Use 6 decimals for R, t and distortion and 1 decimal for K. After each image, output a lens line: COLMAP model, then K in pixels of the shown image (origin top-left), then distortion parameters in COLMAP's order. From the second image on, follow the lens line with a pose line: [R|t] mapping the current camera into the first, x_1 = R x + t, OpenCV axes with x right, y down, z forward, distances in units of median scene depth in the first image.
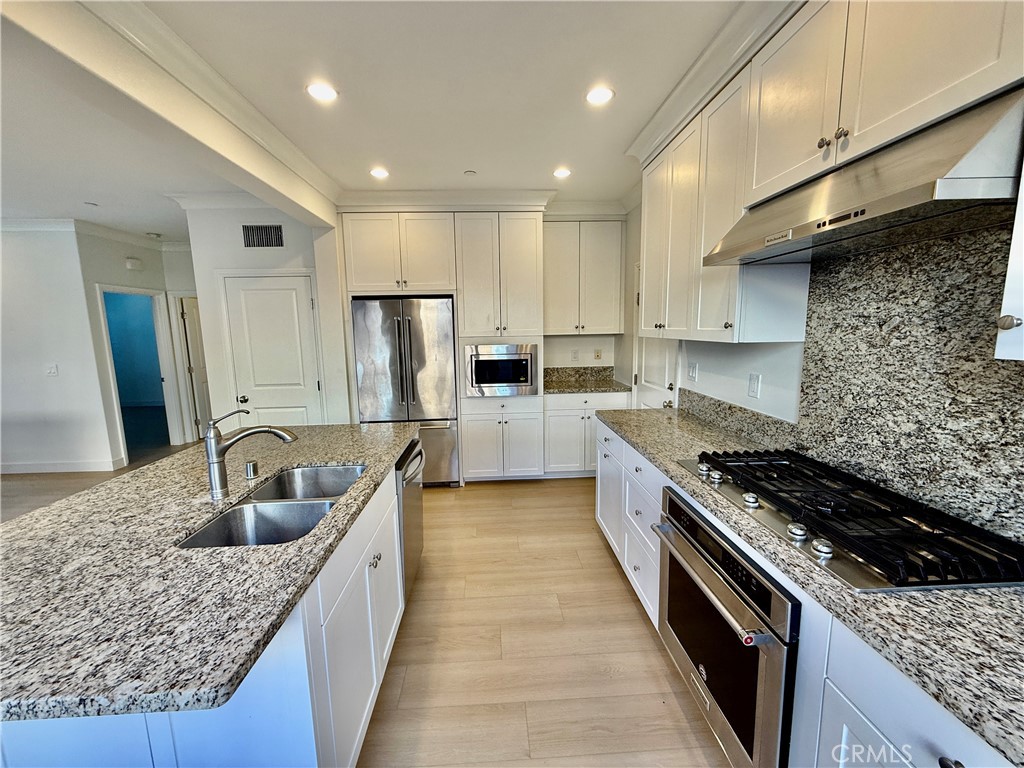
lens RADIAL K [[408.7, 0, 508.5], [0, 408.7, 383.2], [0, 0, 1]] dist [-0.000779, 0.000232]
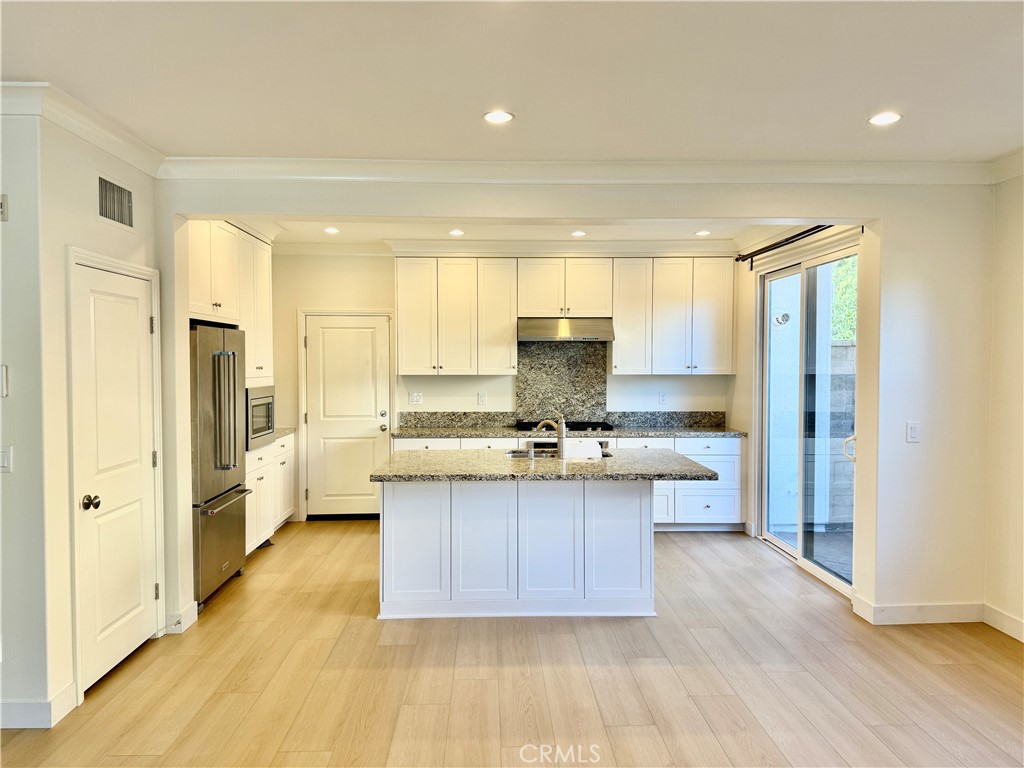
lens RADIAL K [[714.3, 0, 512.0], [0, 714.3, 384.0], [0, 0, 1]] dist [0.145823, -0.216363]
pose [[0.012795, -0.012343, 0.999842, -4.025914], [0.136740, 0.990552, 0.010478, -0.113626], [-0.990524, 0.136584, 0.014362, 1.184251]]
